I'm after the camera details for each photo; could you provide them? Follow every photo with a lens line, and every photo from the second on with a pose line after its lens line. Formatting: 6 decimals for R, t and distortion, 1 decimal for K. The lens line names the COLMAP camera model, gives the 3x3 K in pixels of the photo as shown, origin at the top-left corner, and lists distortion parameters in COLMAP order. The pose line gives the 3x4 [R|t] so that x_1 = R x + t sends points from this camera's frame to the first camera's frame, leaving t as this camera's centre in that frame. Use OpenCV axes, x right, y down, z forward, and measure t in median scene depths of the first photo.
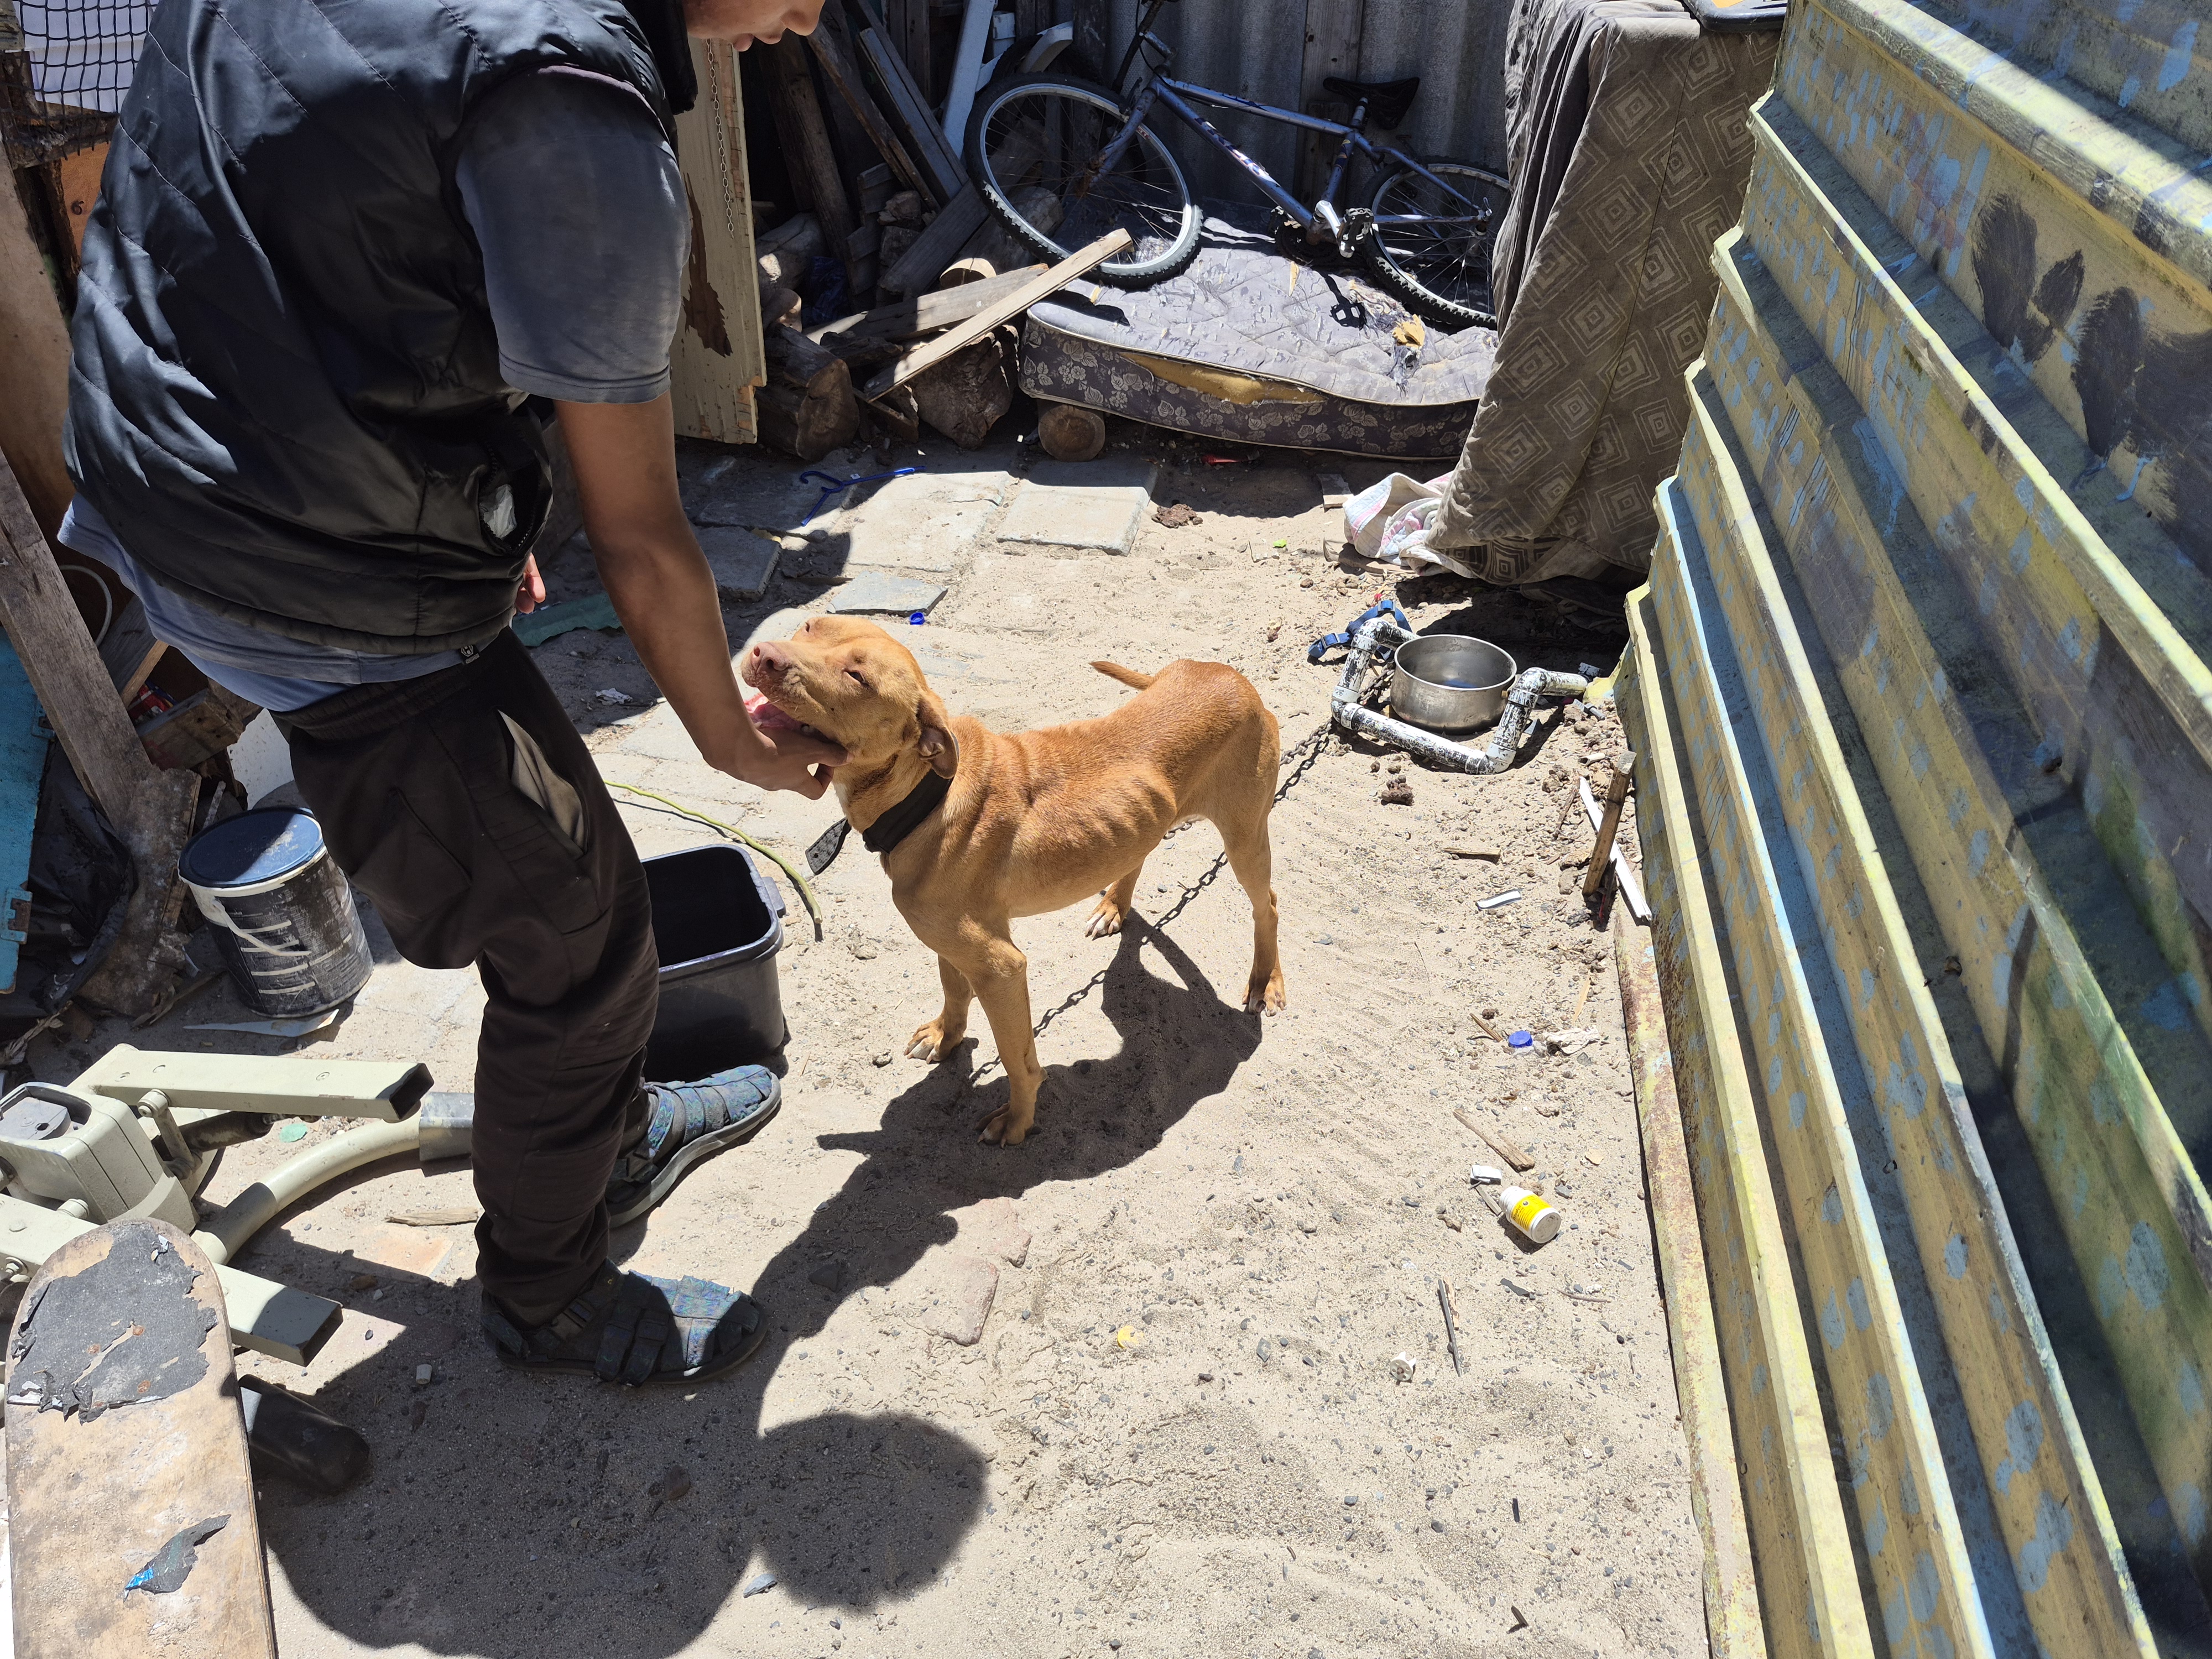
lens RADIAL K [[1536.6, 0, 1105.1], [0, 1536.6, 841.4], [0, 0, 1]] dist [0.086667, -0.063846]
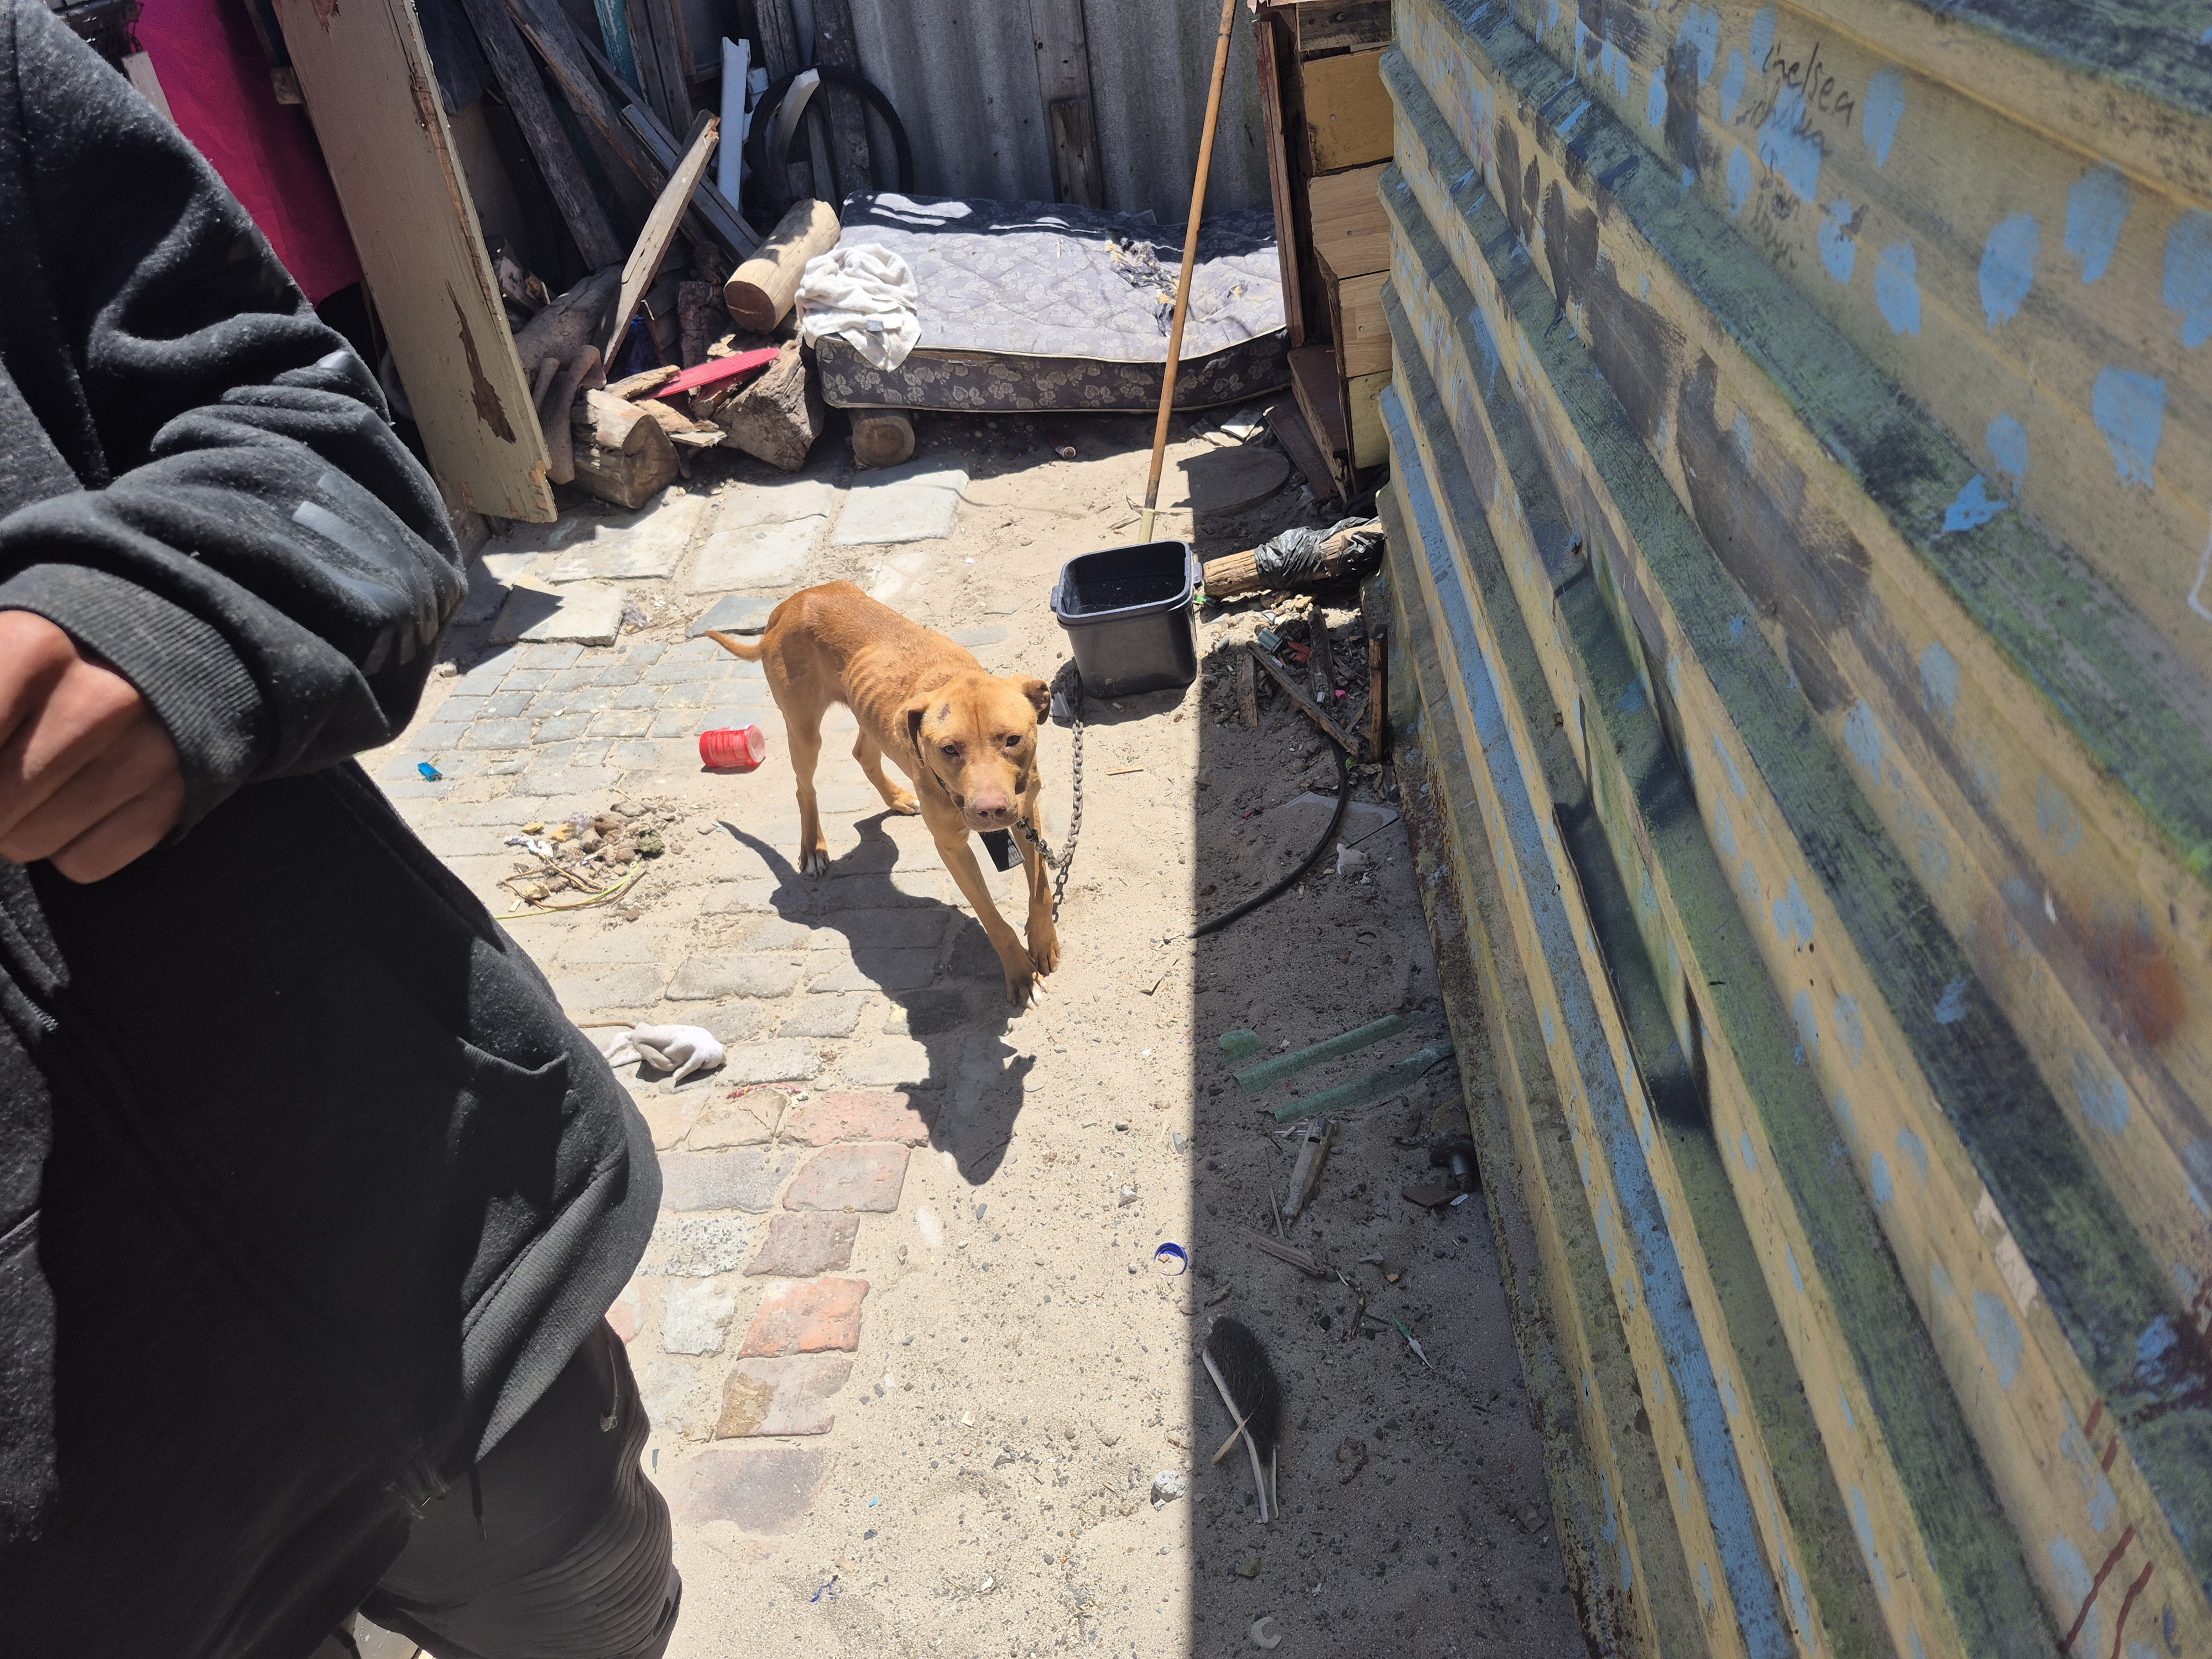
lens RADIAL K [[1505.8, 0, 1118.7], [0, 1505.8, 836.9], [0, 0, 1]] dist [0.089320, -0.103615]
pose [[0.981937, -0.183095, 0.047709, 0.064867], [0.182841, 0.983095, 0.009665, 0.057332], [-0.048672, -0.000768, 0.998814, -0.134725]]
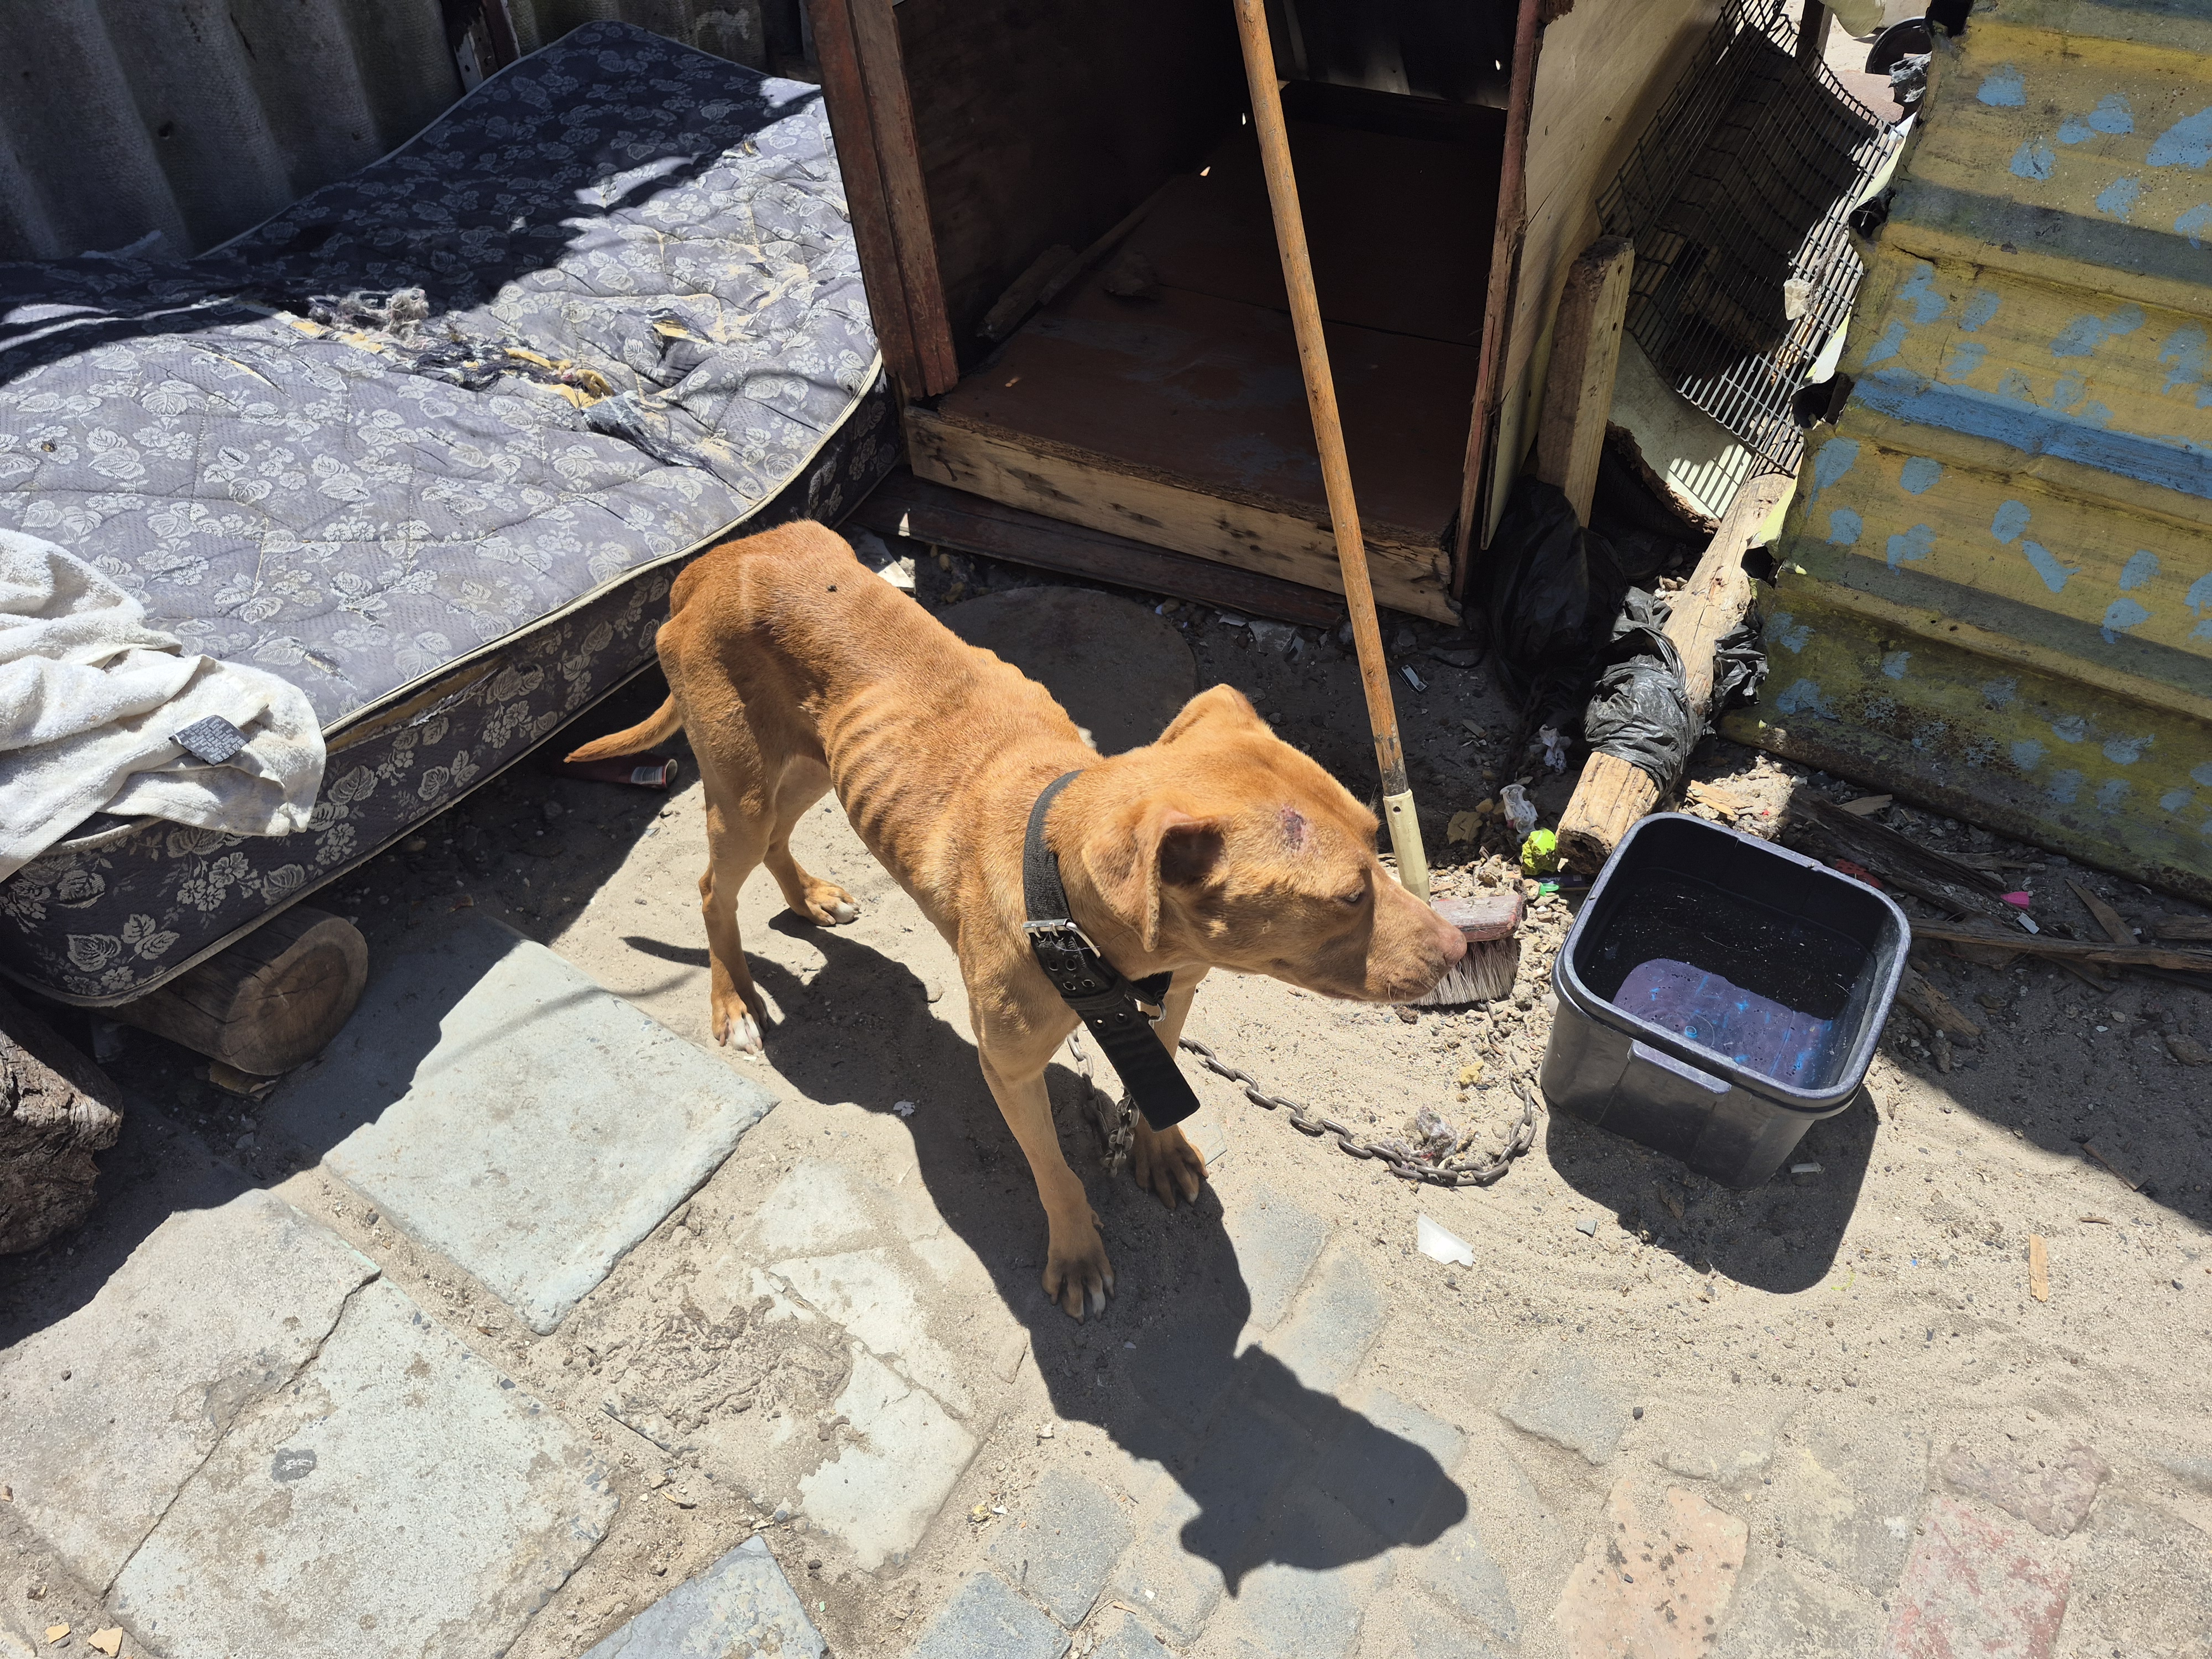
lens RADIAL K [[1503.7, 0, 1122.8], [0, 1503.7, 846.4], [0, 0, 1]] dist [0.082808, -0.102232]
pose [[0.367678, -0.659220, 0.655928, -0.323020], [0.533119, 0.727342, 0.432155, -0.631207], [-0.761970, 0.190794, 0.618870, 1.080041]]
